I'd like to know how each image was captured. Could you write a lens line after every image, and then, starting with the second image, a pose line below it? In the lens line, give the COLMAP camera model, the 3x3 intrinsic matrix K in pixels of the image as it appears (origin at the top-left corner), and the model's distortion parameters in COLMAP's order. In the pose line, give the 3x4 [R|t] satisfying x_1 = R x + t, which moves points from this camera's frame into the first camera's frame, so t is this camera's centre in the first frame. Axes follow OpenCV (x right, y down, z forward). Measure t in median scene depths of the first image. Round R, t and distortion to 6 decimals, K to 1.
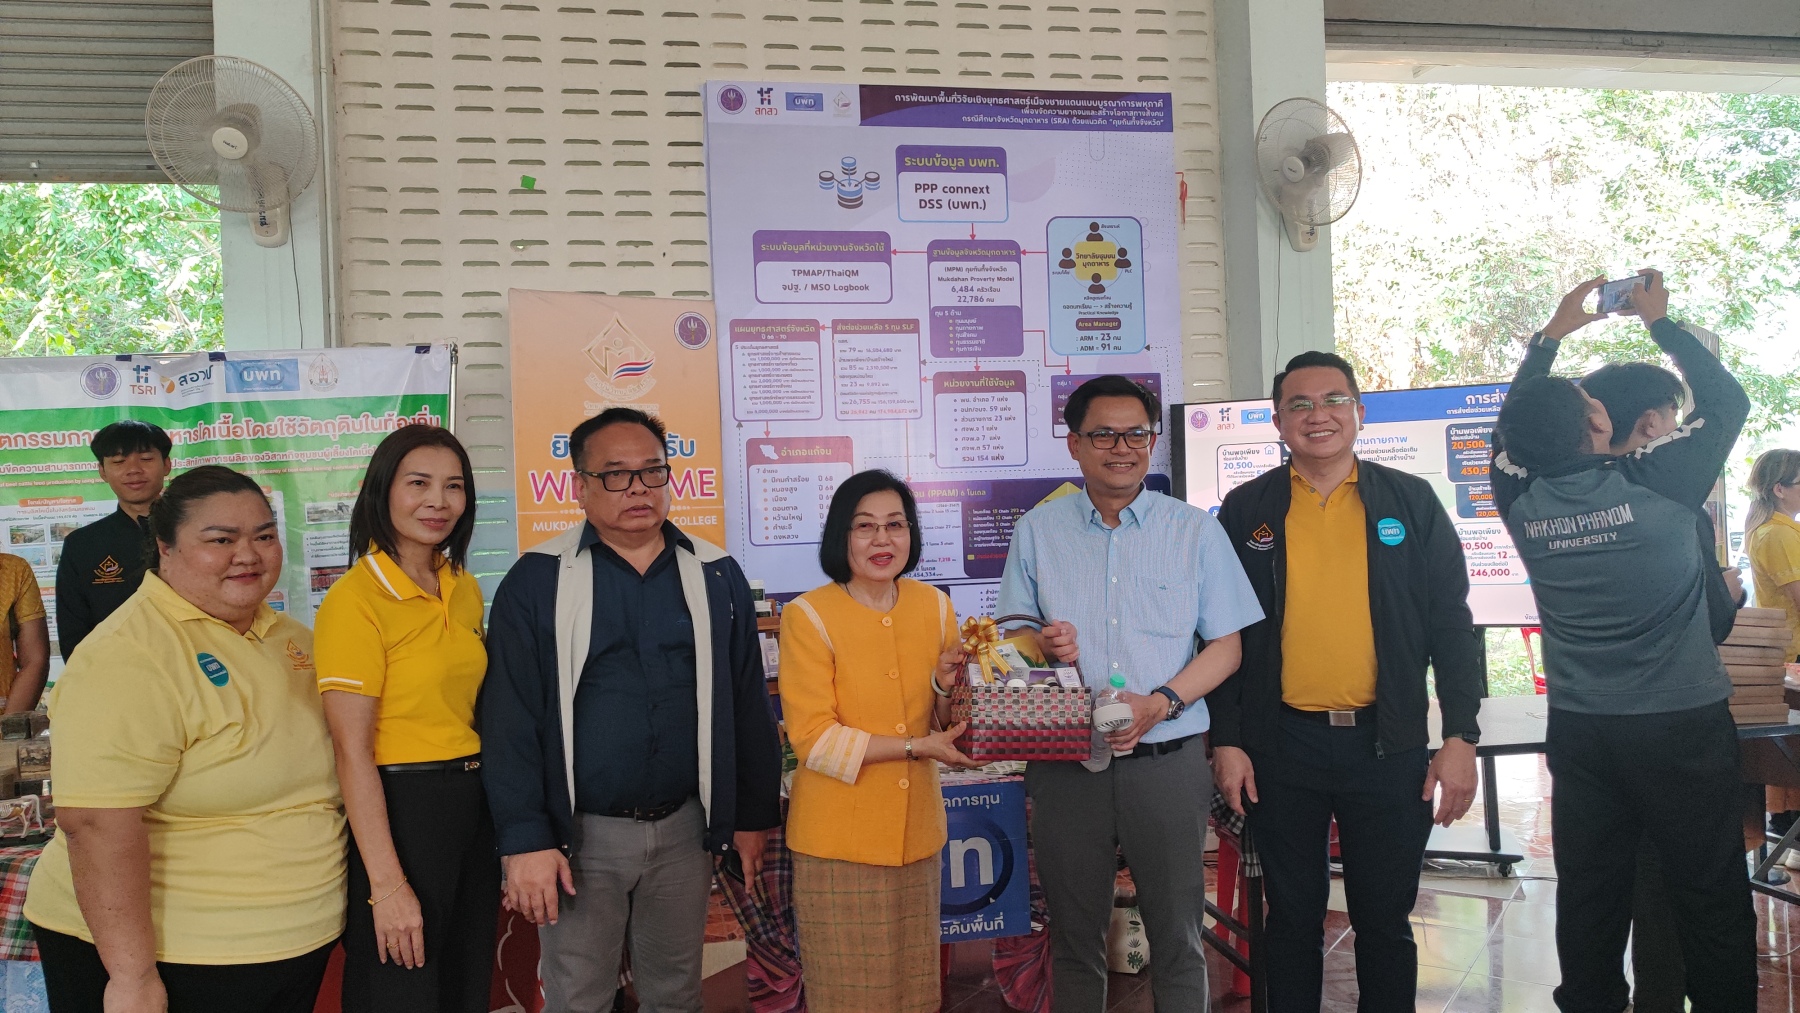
lens RADIAL K [[1297.0, 0, 903.6], [0, 1297.0, 506.7], [0, 0, 1]] dist [0.019066, -0.003866]
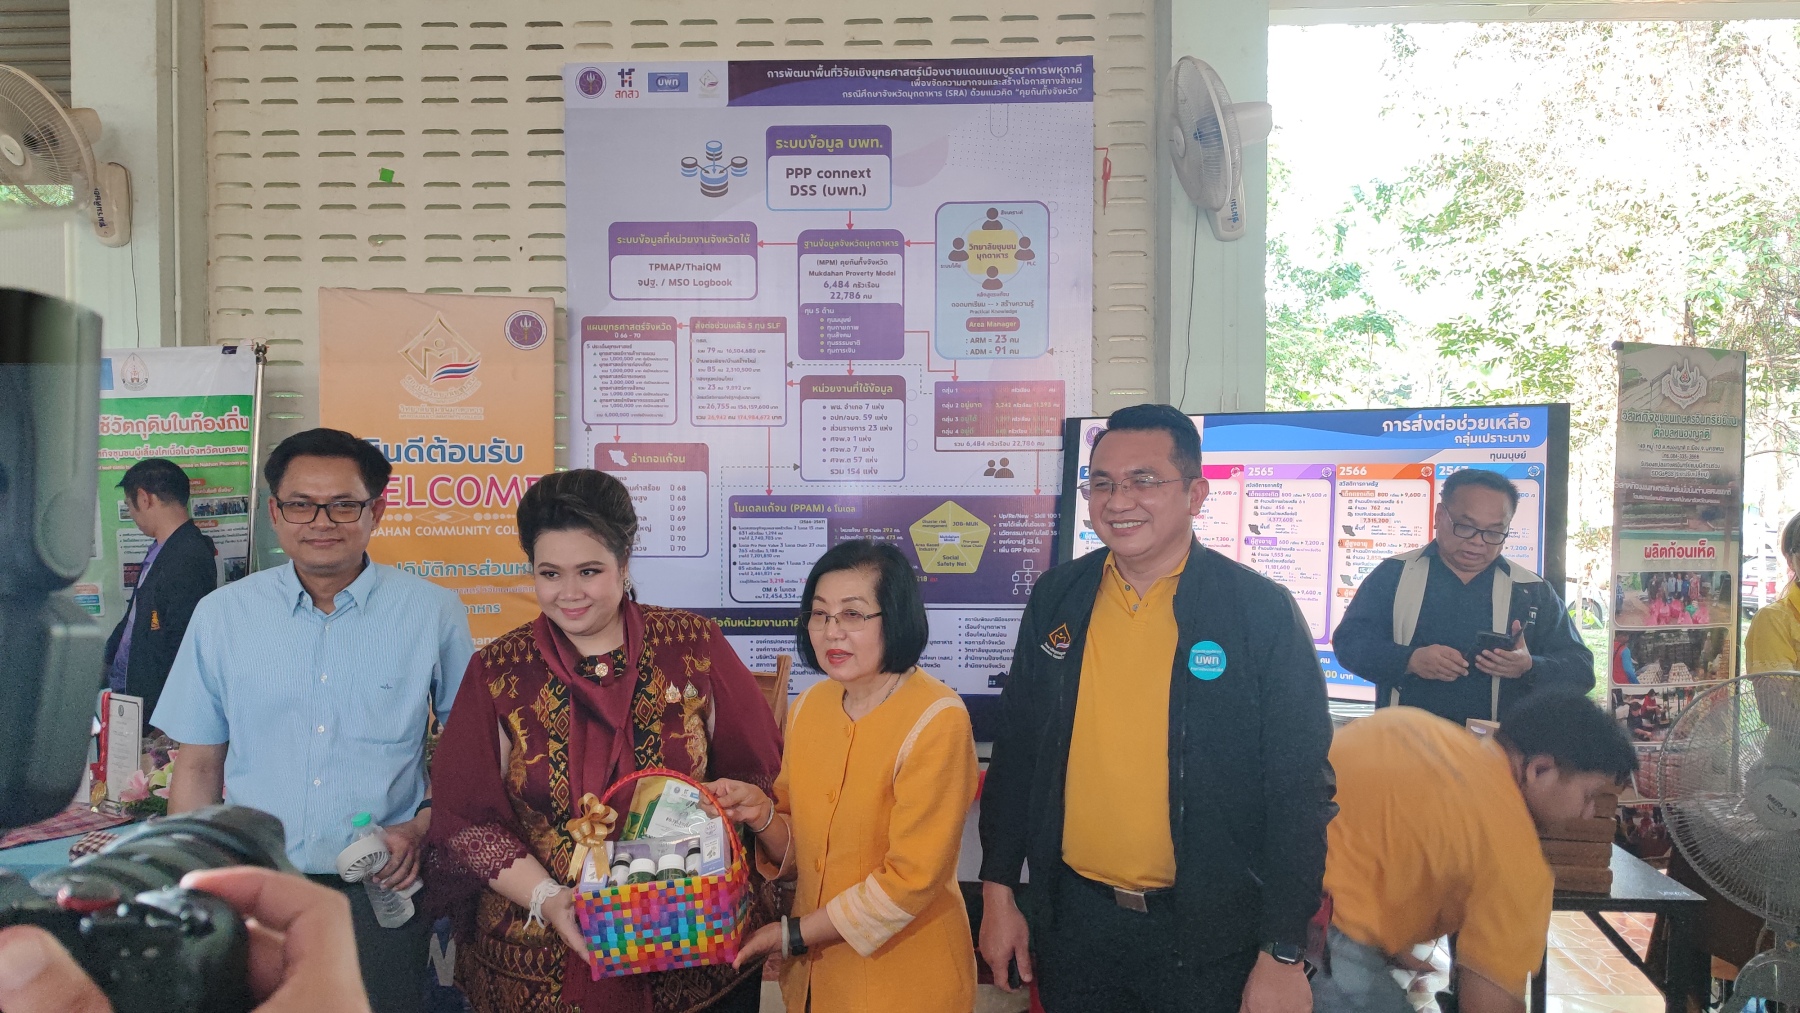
lens RADIAL K [[1293.5, 0, 885.8], [0, 1293.5, 506.2], [0, 0, 1]] dist [0.032630, -0.024881]
pose [[0.970612, 0.044158, -0.236563, 0.301324], [-0.036257, 0.998633, 0.037648, -0.048290], [0.237902, -0.027965, 0.970887, 0.124324]]
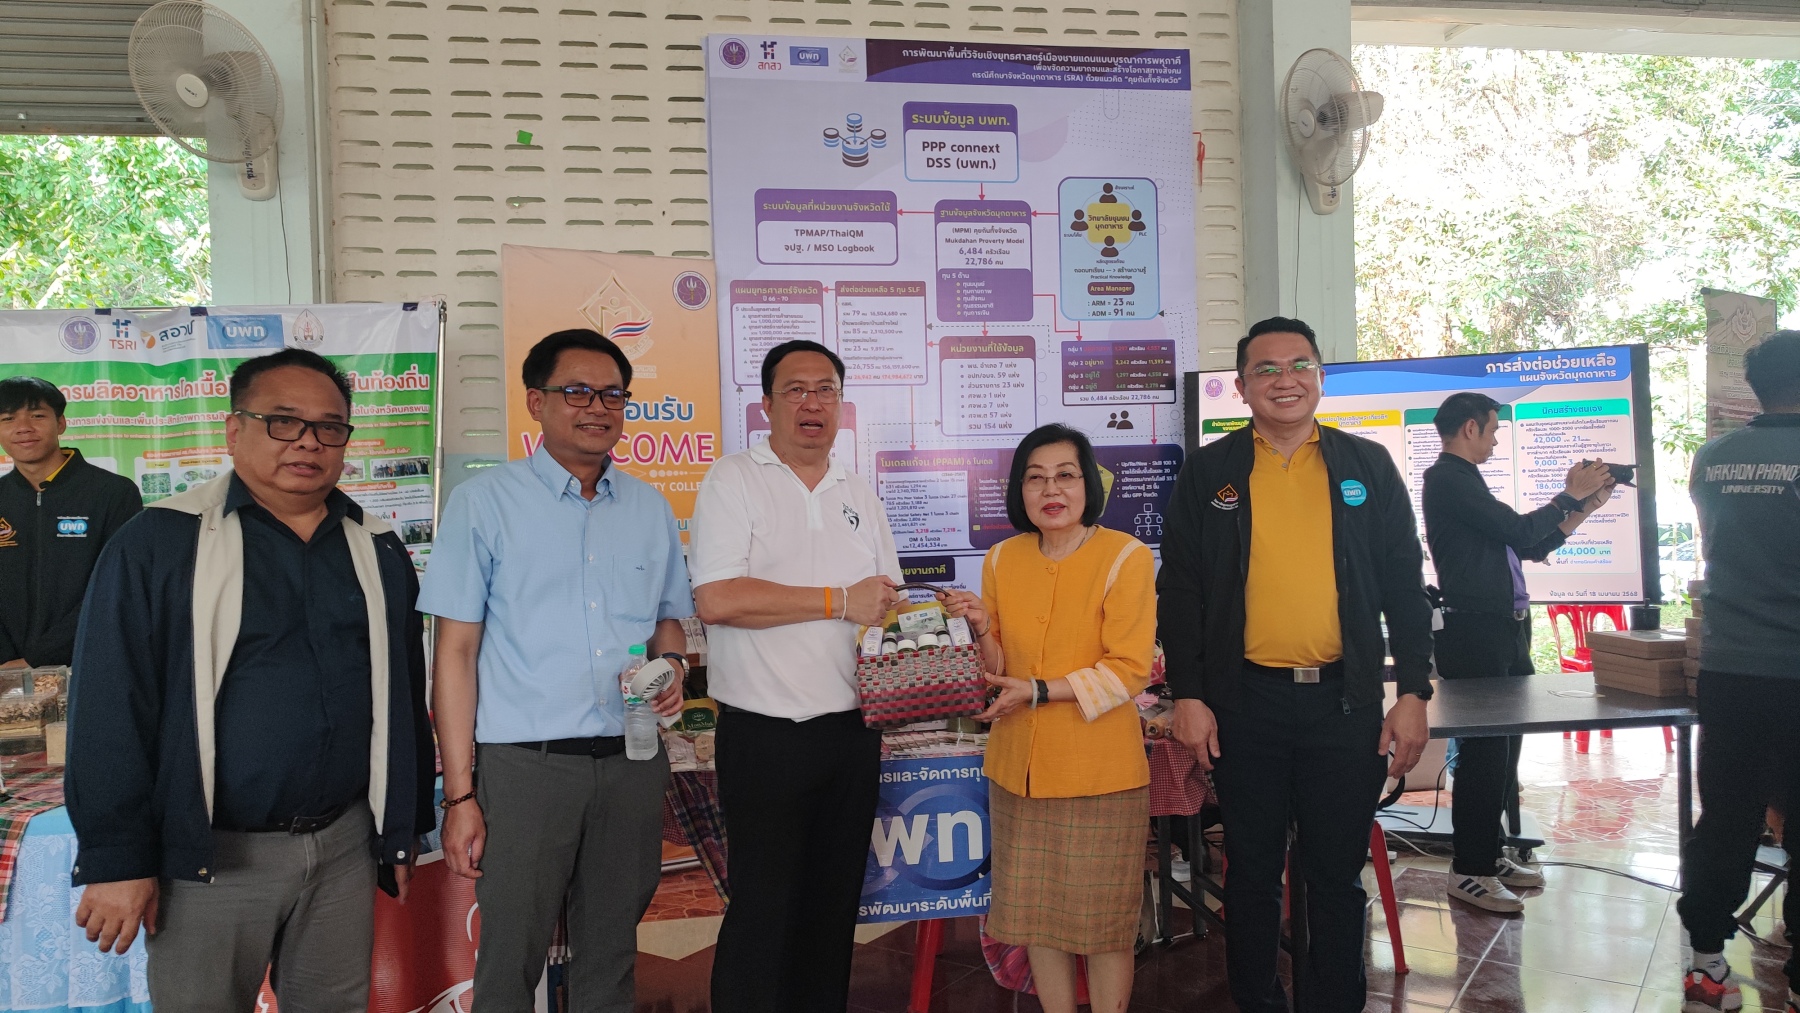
lens RADIAL K [[1296.8, 0, 910.1], [0, 1296.8, 511.5], [0, 0, 1]] dist [0.012512, 0.001062]
pose [[0.999817, 0.009469, -0.016599, 0.017999], [-0.009134, 0.999755, 0.020148, 0.007941], [0.016786, -0.019992, 0.999659, 0.024288]]
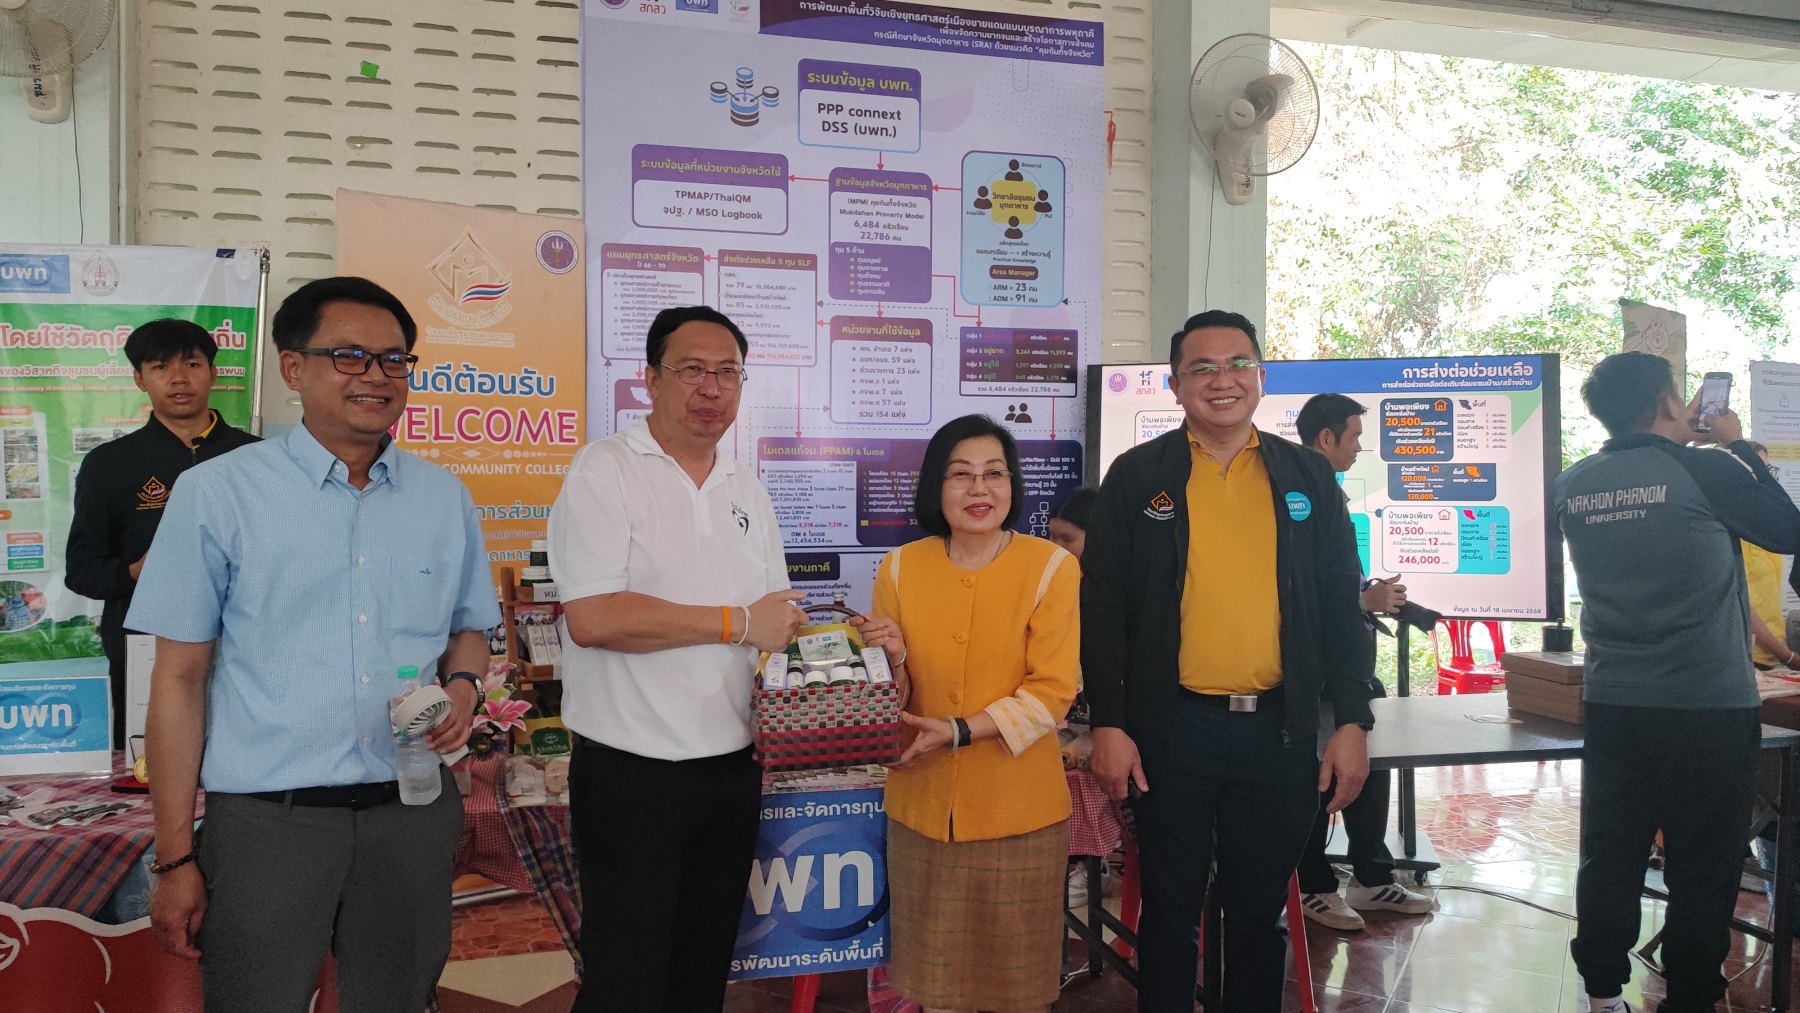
lens RADIAL K [[1297.0, 0, 903.6], [0, 1297.0, 506.7], [0, 0, 1]] dist [0.019066, -0.003866]
pose [[0.996049, 0.039003, 0.079787, 0.006678], [-0.041214, 0.998806, 0.026247, 0.003087], [-0.078668, -0.029432, 0.996466, 0.094695]]
